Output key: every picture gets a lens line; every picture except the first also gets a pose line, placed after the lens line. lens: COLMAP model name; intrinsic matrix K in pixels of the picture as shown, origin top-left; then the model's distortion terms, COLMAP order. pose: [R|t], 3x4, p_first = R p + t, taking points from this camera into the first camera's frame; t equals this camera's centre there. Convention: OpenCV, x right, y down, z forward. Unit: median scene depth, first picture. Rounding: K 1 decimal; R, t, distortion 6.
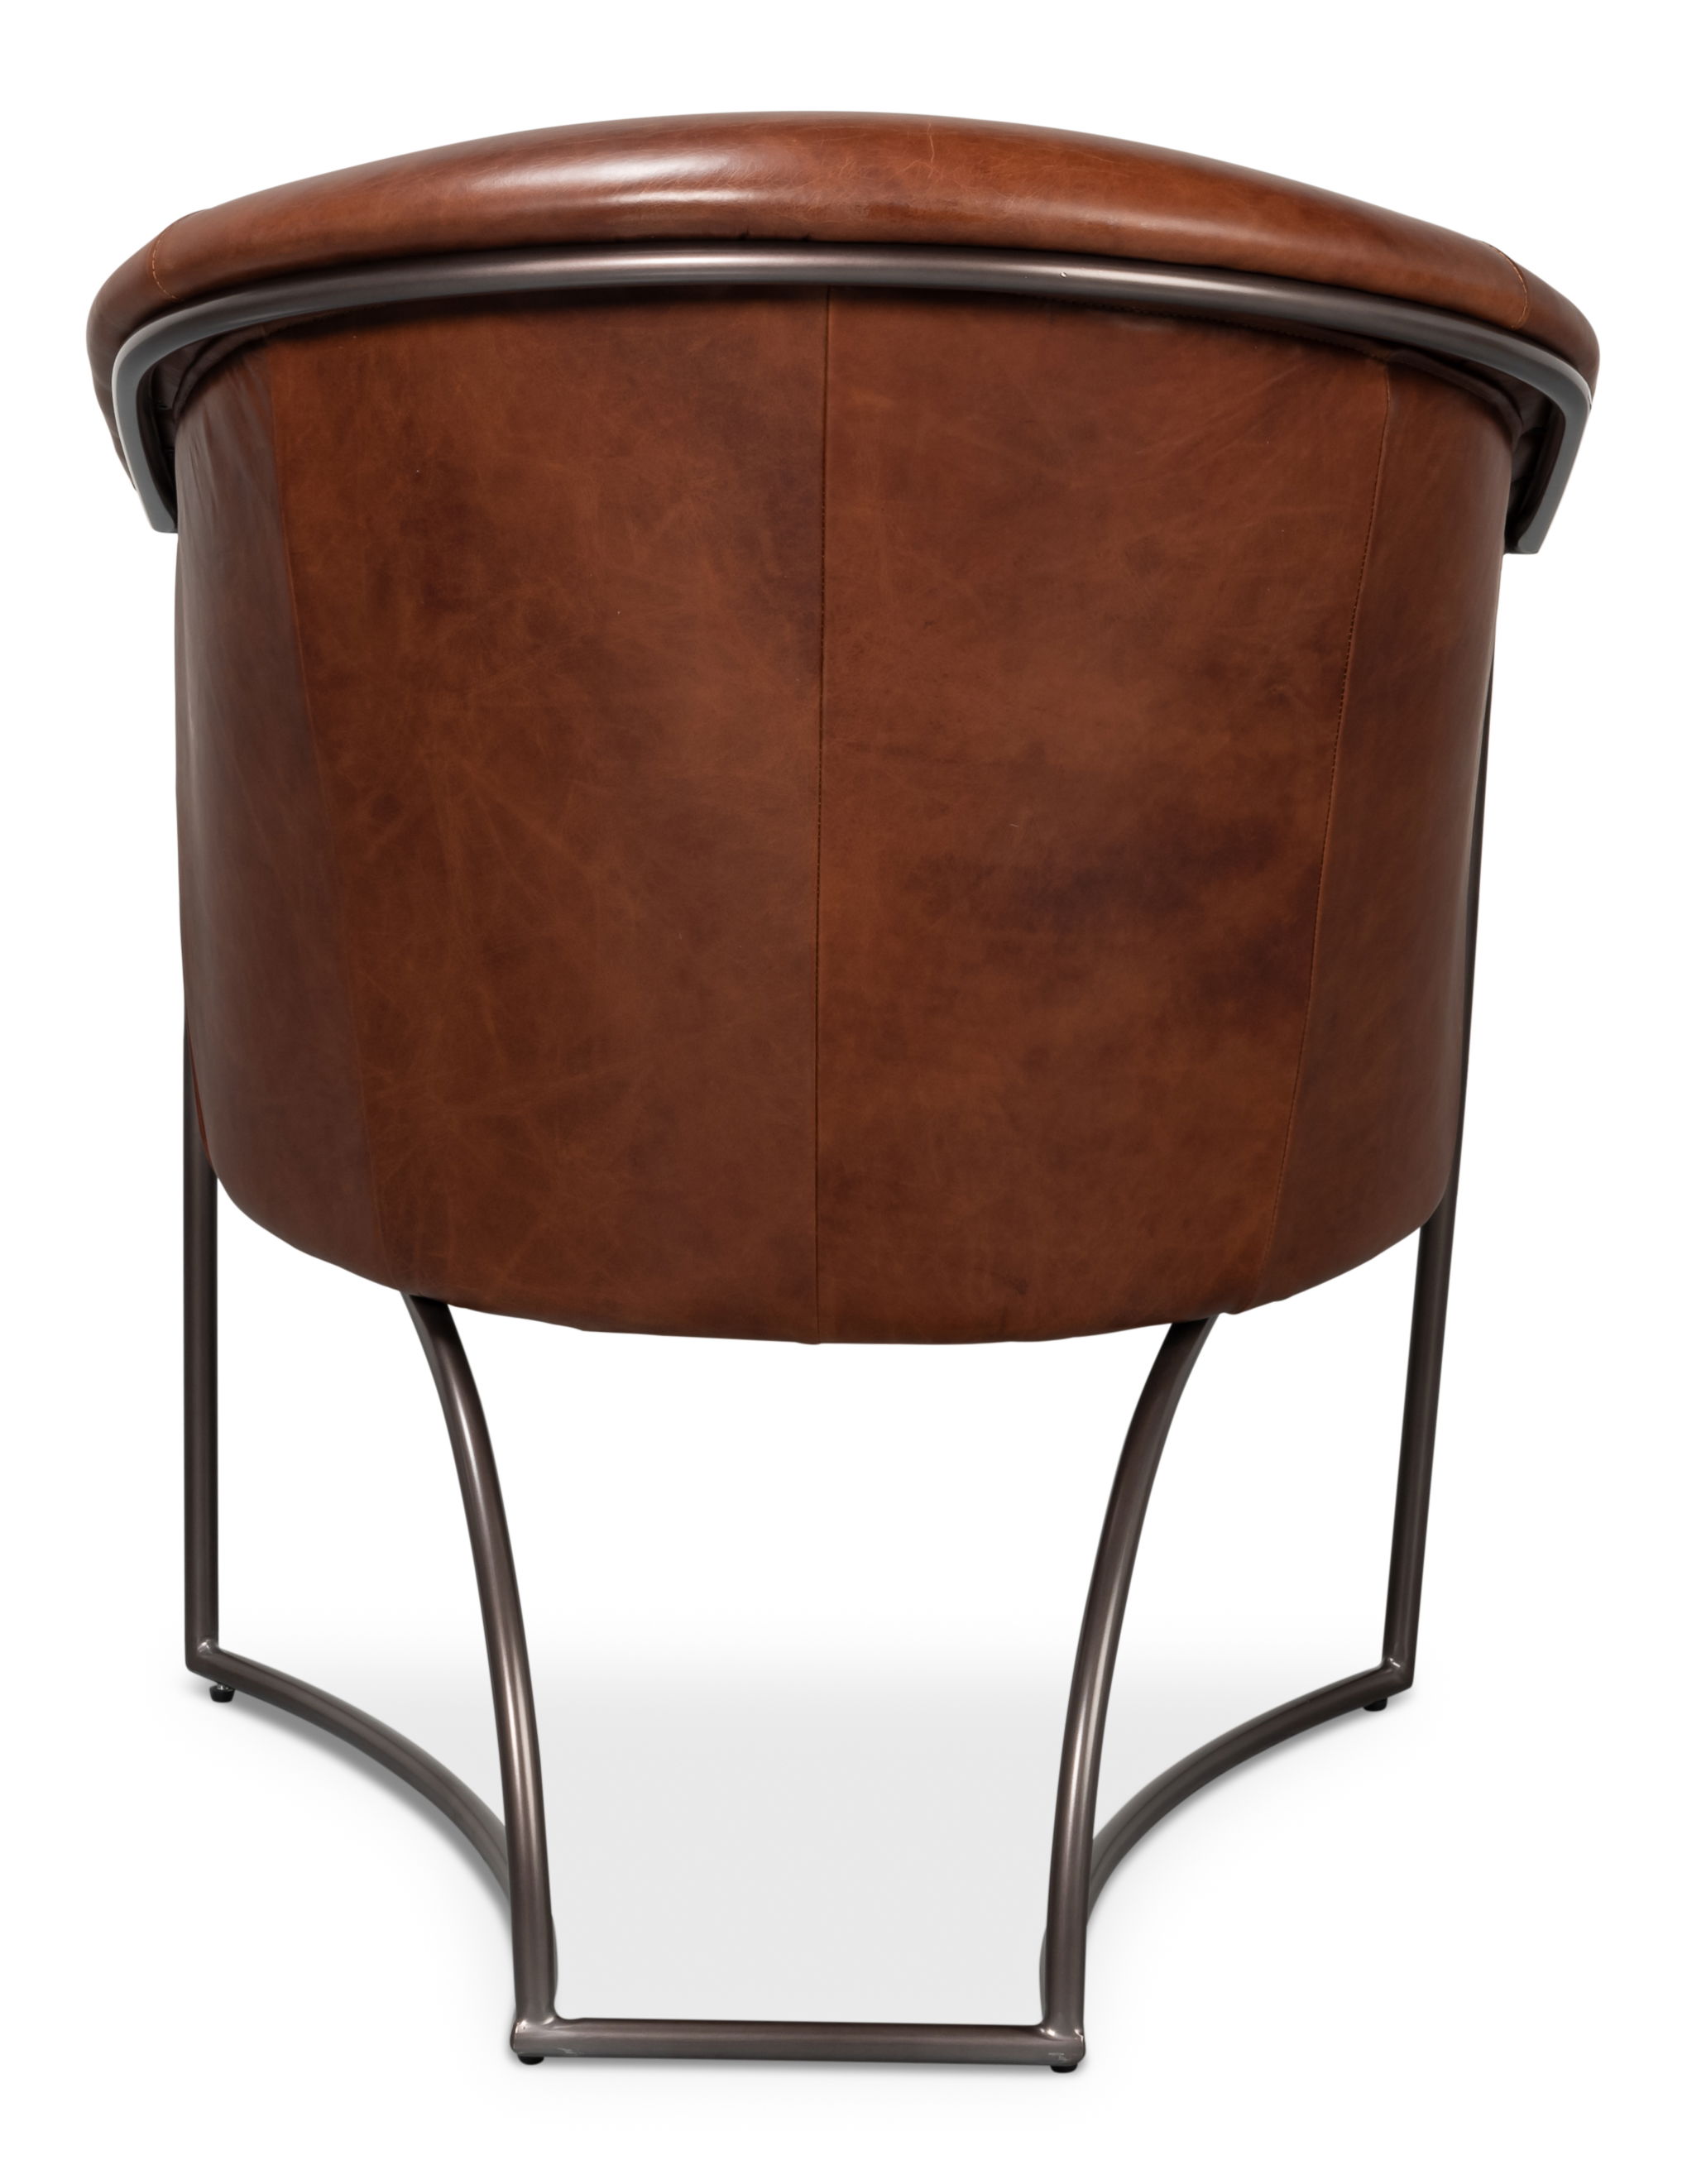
lens RADIAL K [[3489.8, 0, 843.5], [0, 3489.8, 1092.0], [0, 0, 1]] dist [0.006419, -0.755255]
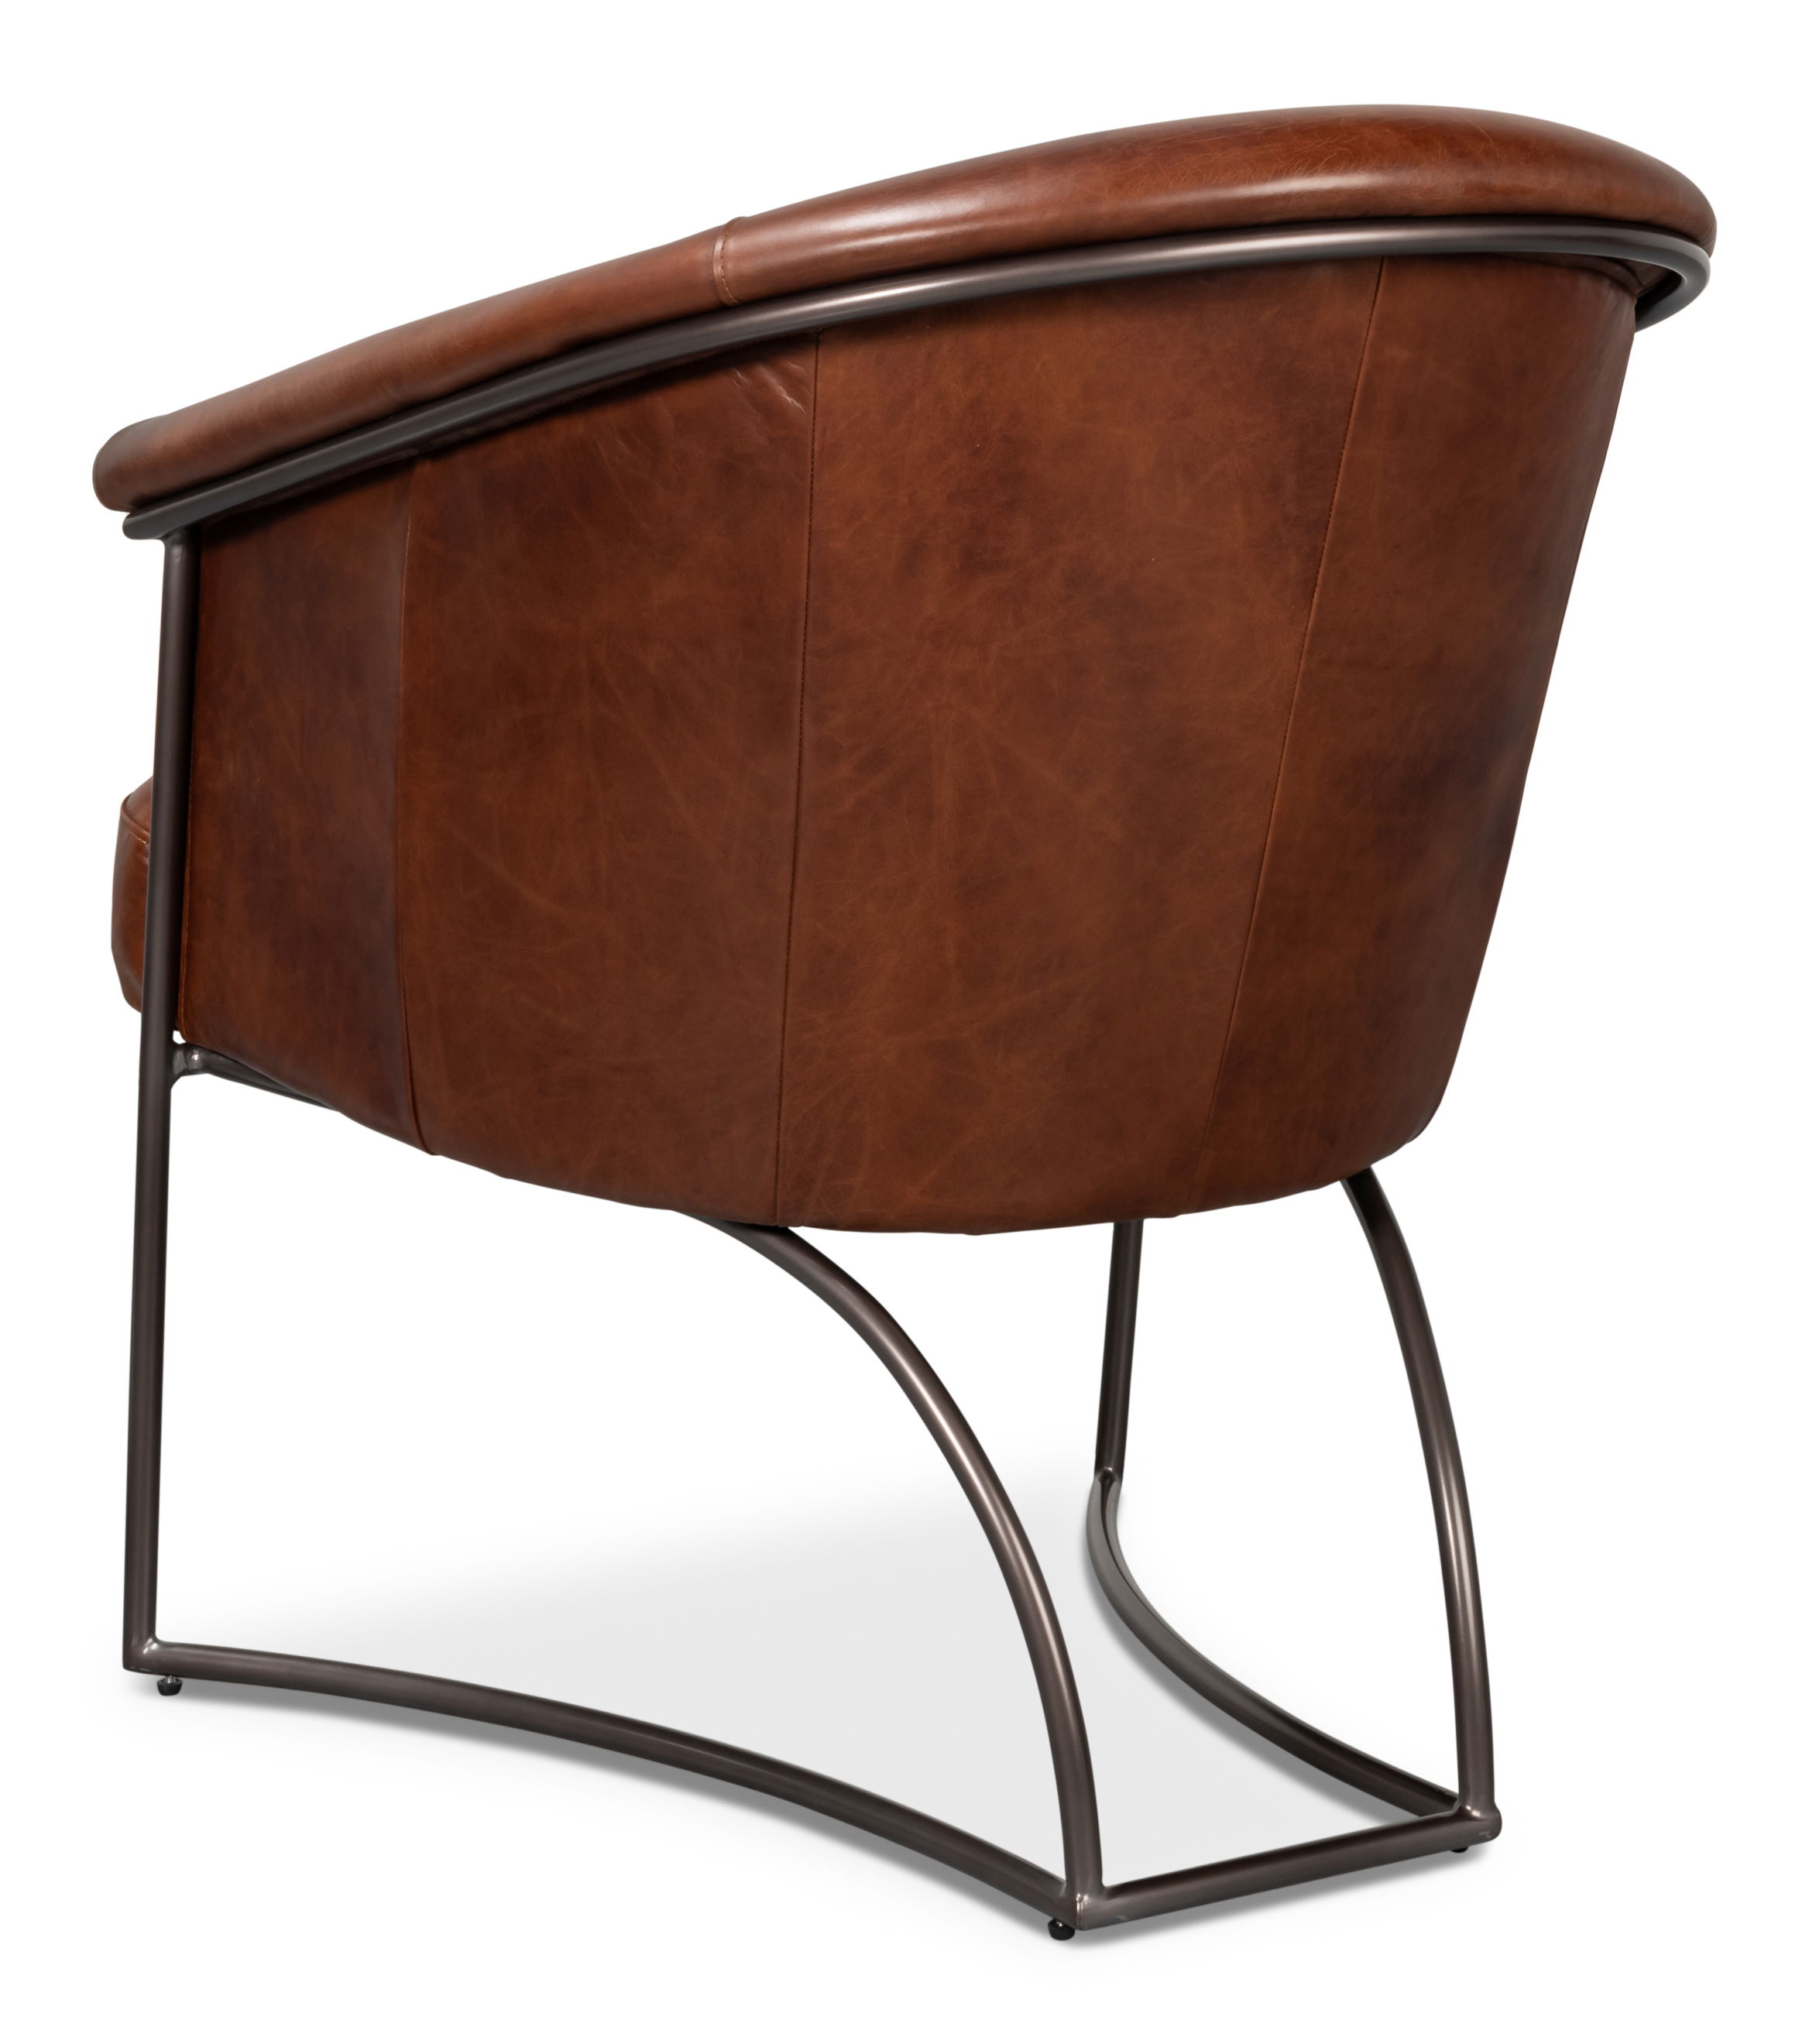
lens RADIAL K [[3370.4, 0, 905.1], [0, 3370.4, 864.1], [0, 0, 1]] dist [-0.128973, 0.045794]
pose [[0.952357, -0.110767, 0.284161, -0.445946], [0.123204, 0.992035, -0.026214, -0.023613], [-0.278994, 0.059974, 0.958418, 0.010031]]
